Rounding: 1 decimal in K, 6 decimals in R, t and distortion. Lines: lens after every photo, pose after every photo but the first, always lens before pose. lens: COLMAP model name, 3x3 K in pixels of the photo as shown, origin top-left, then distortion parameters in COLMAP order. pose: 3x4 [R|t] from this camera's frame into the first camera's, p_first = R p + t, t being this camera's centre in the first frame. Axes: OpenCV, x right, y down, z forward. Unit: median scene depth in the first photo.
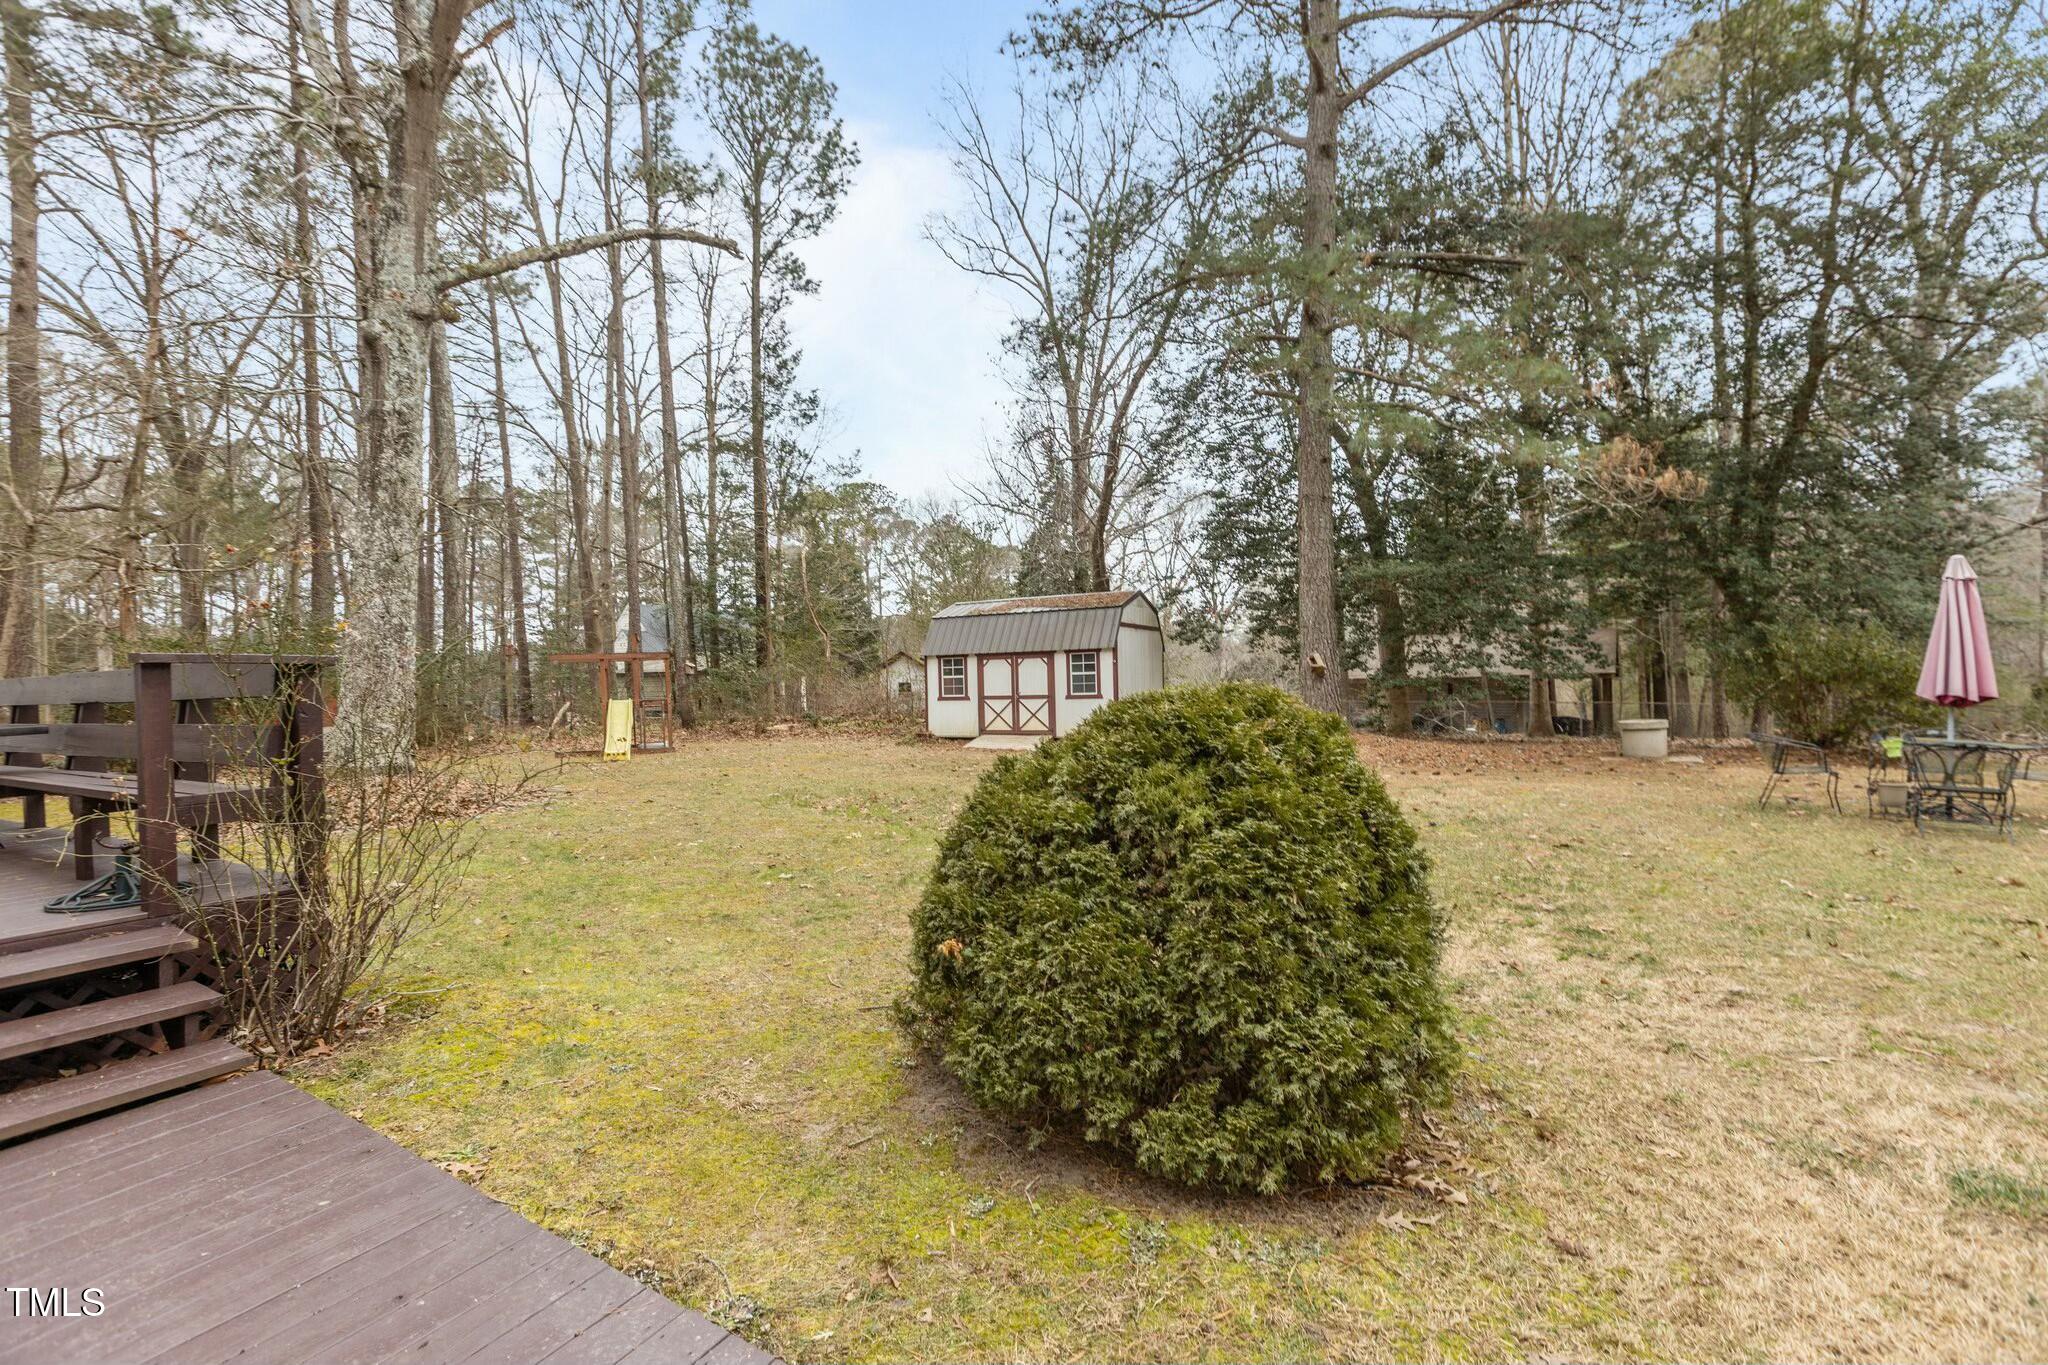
lens RADIAL K [[944.7, 0, 1025.4], [0, 944.7, 686.7], [0, 0, 1]] dist [0.003980, 0.000315]
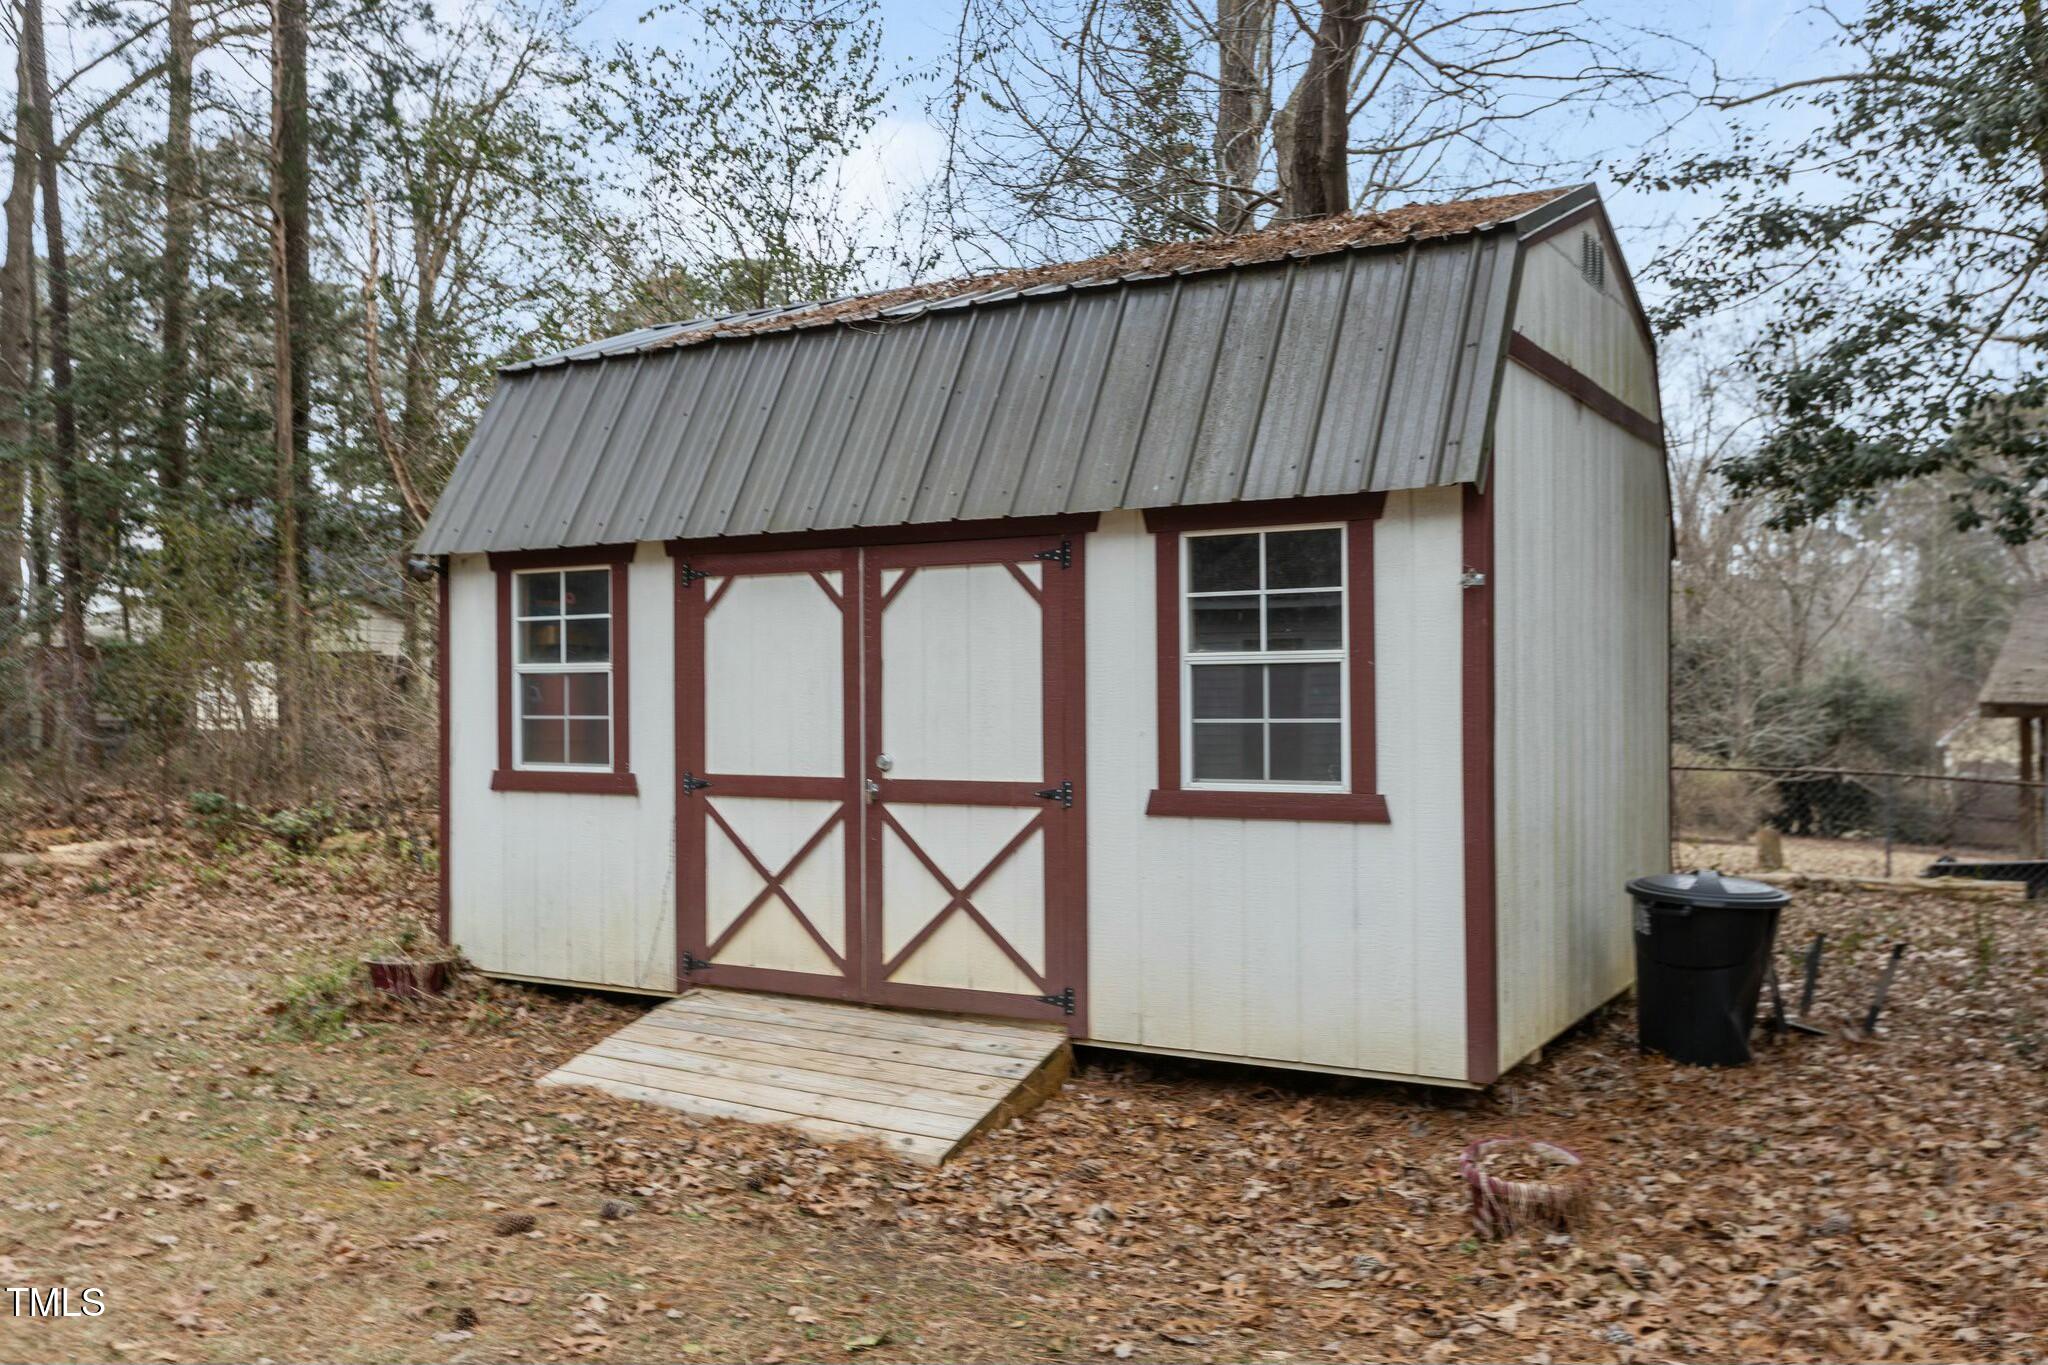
lens RADIAL K [[1744.6, 0, 1024.6], [0, 1744.6, 683.1], [0, 0, 1]] dist [-0.002676, -0.000742]
pose [[0.998144, 0.016324, -0.058674, 0.037441], [-0.016629, 0.999851, -0.004711, -0.007523], [0.058588, 0.005678, 0.998266, 0.683843]]
